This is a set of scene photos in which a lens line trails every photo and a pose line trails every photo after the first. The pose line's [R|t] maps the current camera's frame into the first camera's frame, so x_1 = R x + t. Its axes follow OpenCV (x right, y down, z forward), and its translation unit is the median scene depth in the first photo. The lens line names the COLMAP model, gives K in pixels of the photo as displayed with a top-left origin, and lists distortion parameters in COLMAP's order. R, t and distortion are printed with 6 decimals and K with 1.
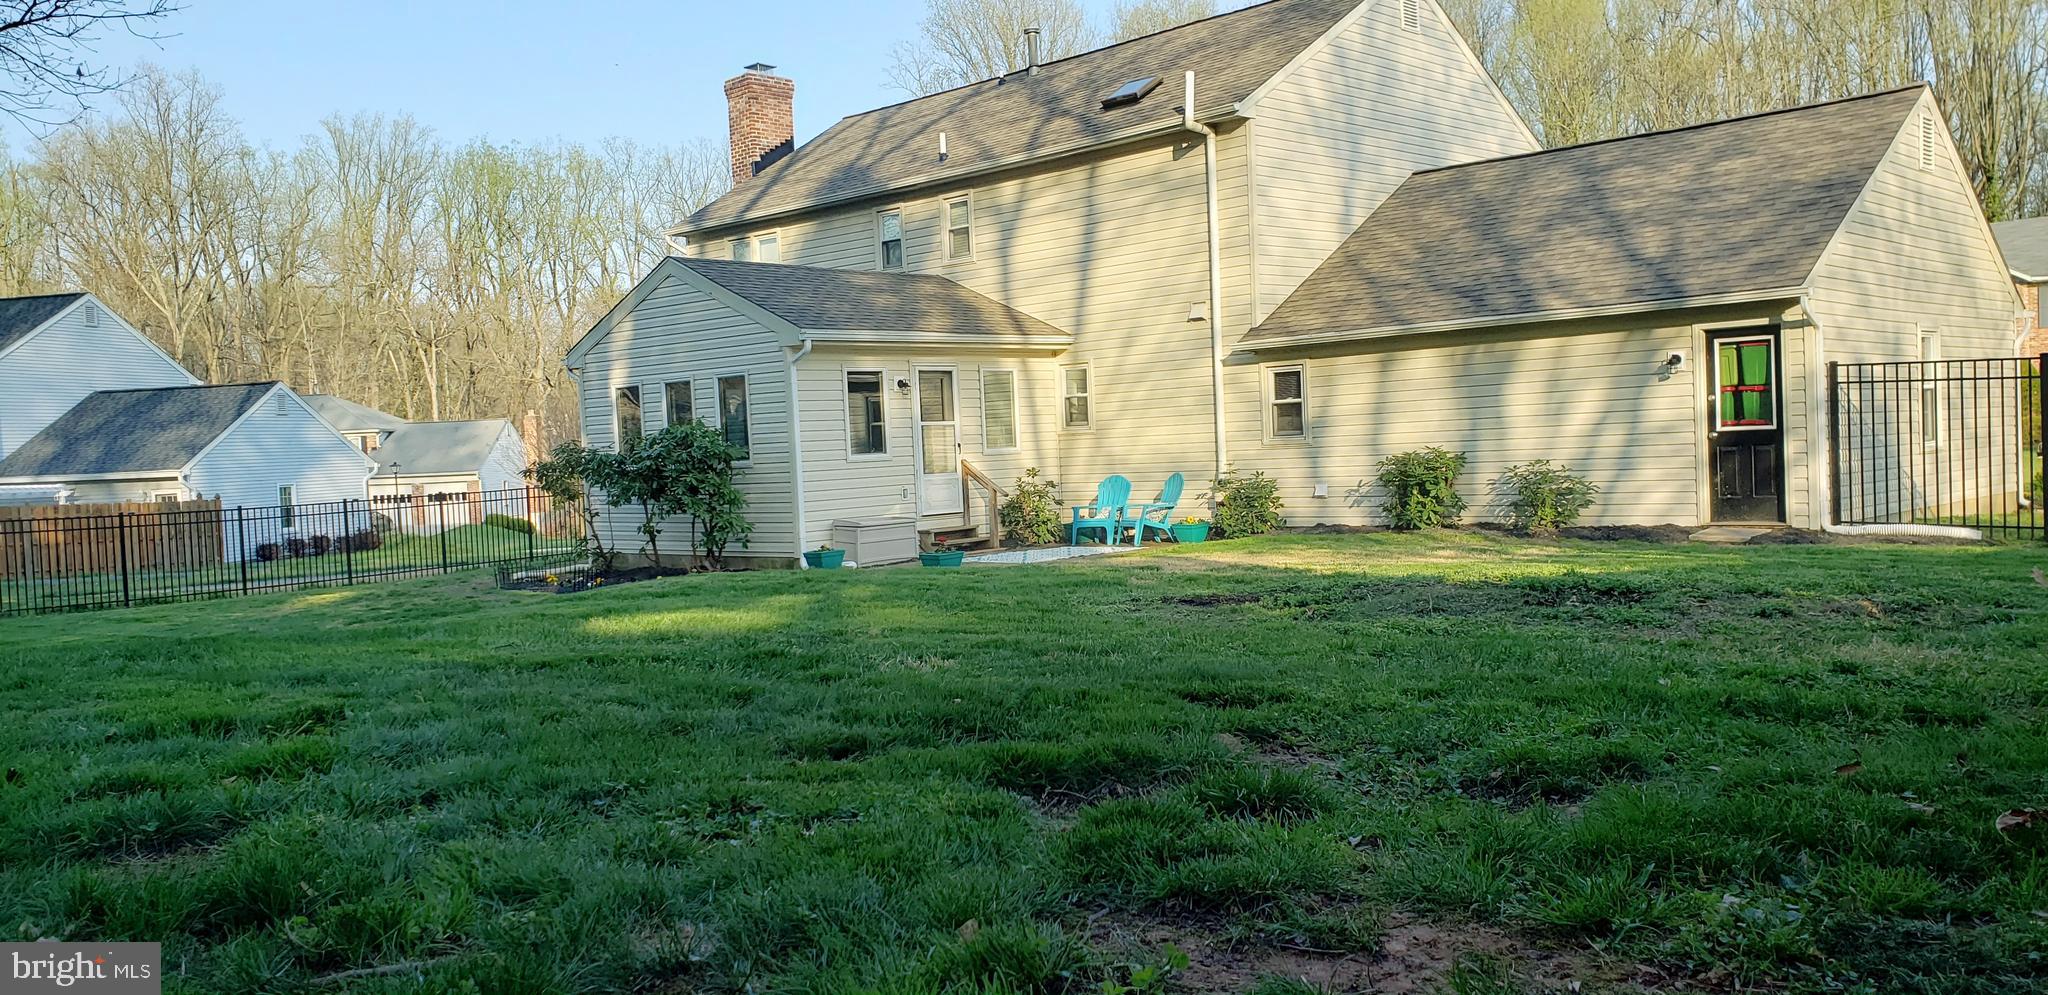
lens RADIAL K [[1530.6, 0, 1024.0], [0, 1530.6, 497.5], [0, 0, 1]] dist [0.051341, -0.002992]
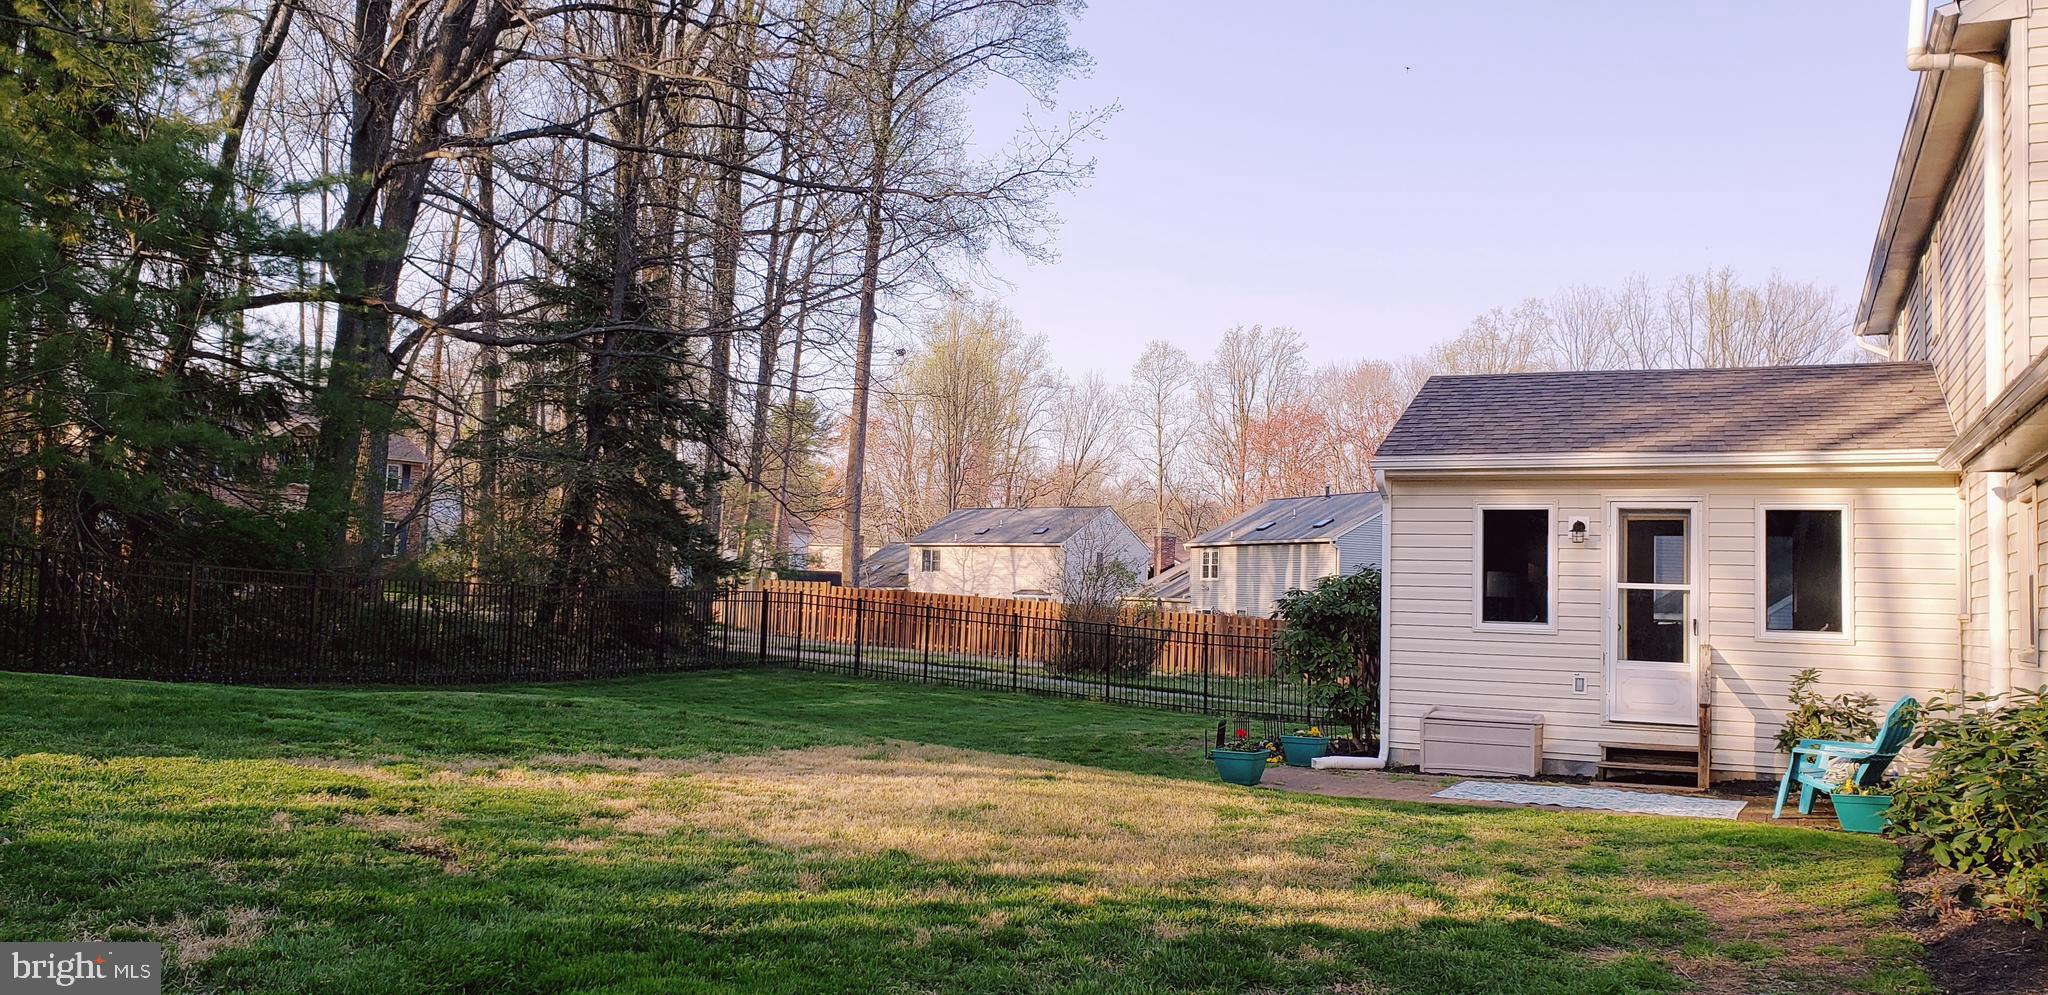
lens RADIAL K [[1593.9, 0, 1022.4], [0, 1593.9, 486.6], [0, 0, 1]] dist [0.236827, -0.816031]
pose [[0.296275, -0.018015, -0.954933, 0.559691], [-0.077322, 0.996088, -0.042782, -0.042236], [0.951968, 0.086513, 0.293723, 0.547944]]
